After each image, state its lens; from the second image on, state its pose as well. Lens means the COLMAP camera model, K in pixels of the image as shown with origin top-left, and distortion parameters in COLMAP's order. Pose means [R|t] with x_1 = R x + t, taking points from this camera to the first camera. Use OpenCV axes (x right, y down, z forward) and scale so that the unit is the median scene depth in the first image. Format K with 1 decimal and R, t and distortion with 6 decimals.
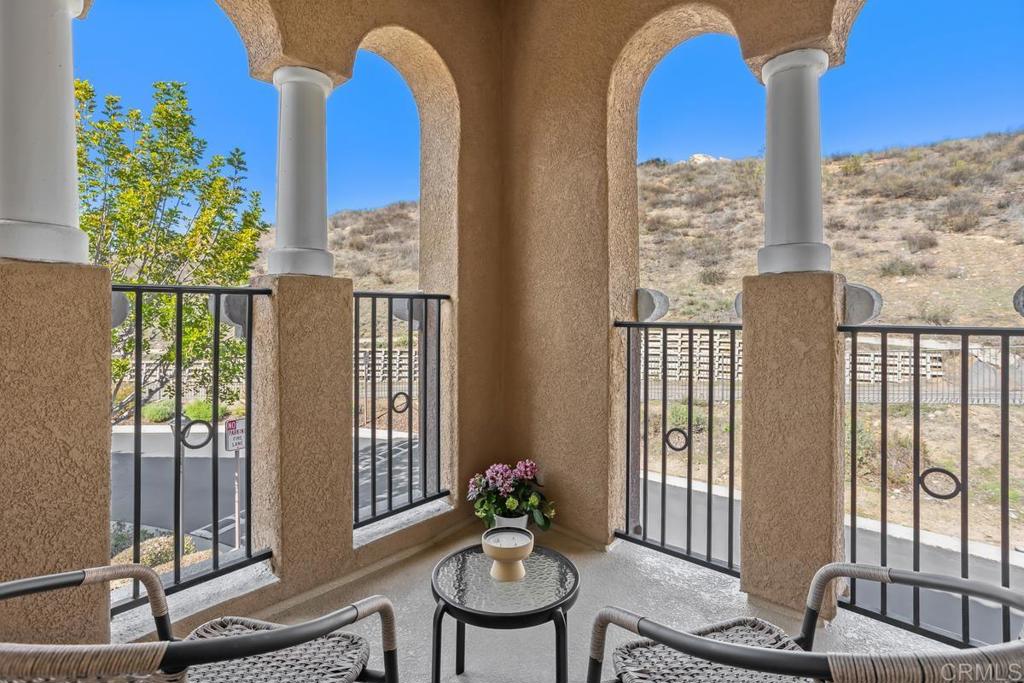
lens RADIAL K [[499.8, 0, 530.9], [0, 499.8, 320.3], [0, 0, 1]] dist [-0.011376, 0.002955]
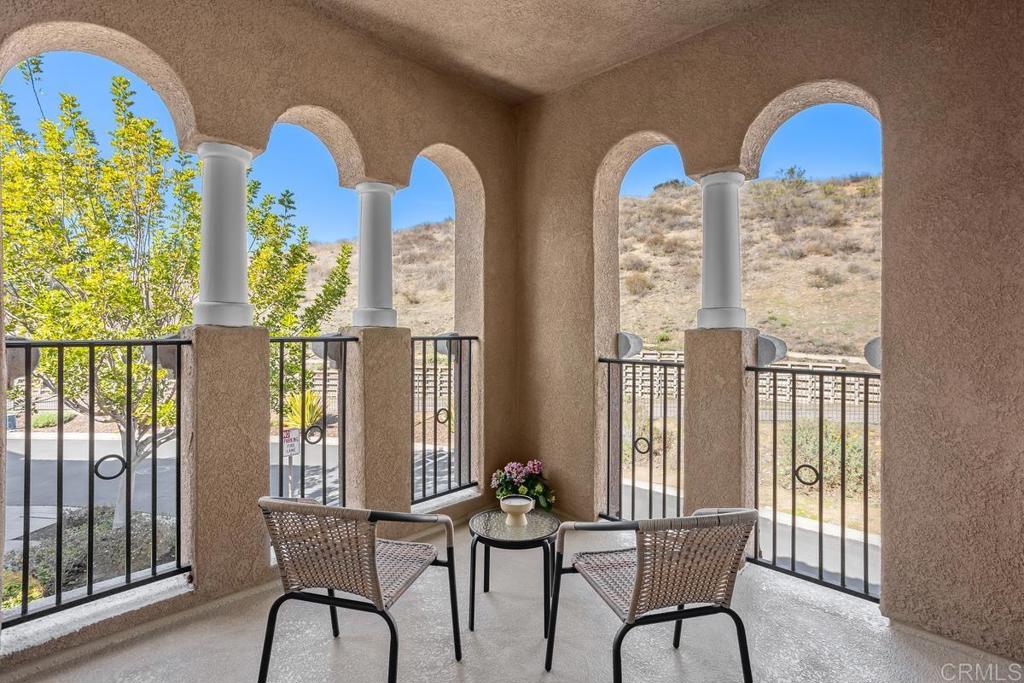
lens RADIAL K [[499.8, 0, 507.8], [0, 499.8, 338.3], [0, 0, 1]] dist [-0.011376, 0.002955]
pose [[0.995889, -0.000255, -0.090576, 0.042235], [0.000602, 0.999993, 0.003812, -0.054157], [0.090575, -0.003851, 0.995882, -0.352222]]
